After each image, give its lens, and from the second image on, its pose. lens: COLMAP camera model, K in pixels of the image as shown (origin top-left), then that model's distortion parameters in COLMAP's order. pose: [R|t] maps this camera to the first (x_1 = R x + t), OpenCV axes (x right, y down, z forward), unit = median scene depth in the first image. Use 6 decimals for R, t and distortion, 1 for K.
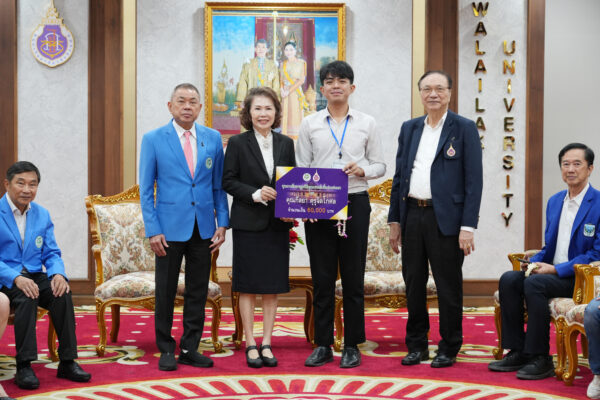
lens RADIAL K [[1259.3, 0, 300.0], [0, 1259.3, 200.0], [0, 0, 1]] dist [0.011936, -0.021209]
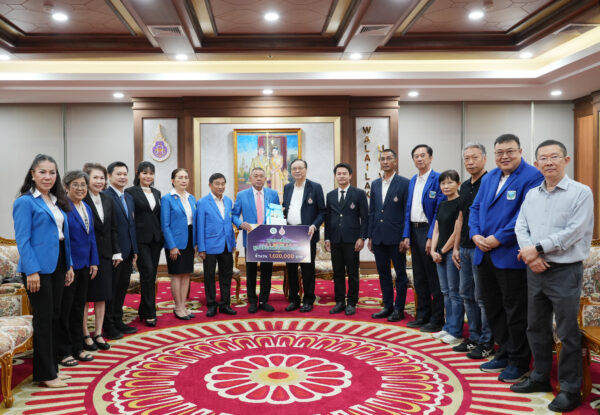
lens RADIAL K [[519.3, 0, 277.2], [0, 519.3, 208.1], [0, 0, 1]] dist [0.007251, 0.000776]
pose [[0.999766, -0.016285, -0.014204, 0.006568], [0.016029, 0.999710, -0.017988, -0.010775], [0.014493, 0.017756, 0.999737, 0.152364]]
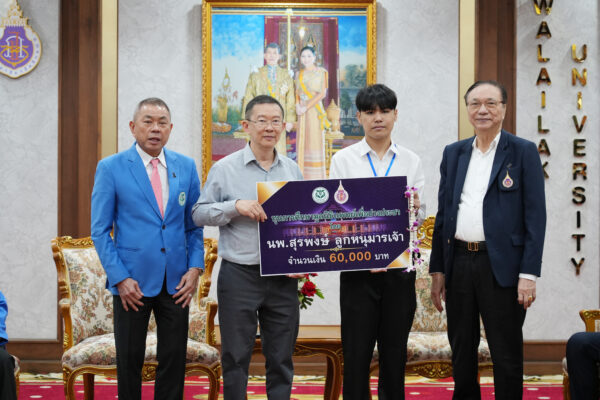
lens RADIAL K [[1522.3, 0, 303.9], [0, 1522.3, 198.8], [0, 0, 1]] dist [-0.030324, 0.120324]
pose [[0.999896, -0.000363, -0.014403, 0.003703], [-0.000021, 0.999645, -0.026662, -0.001730], [0.014408, 0.026660, 0.999541, 0.026901]]
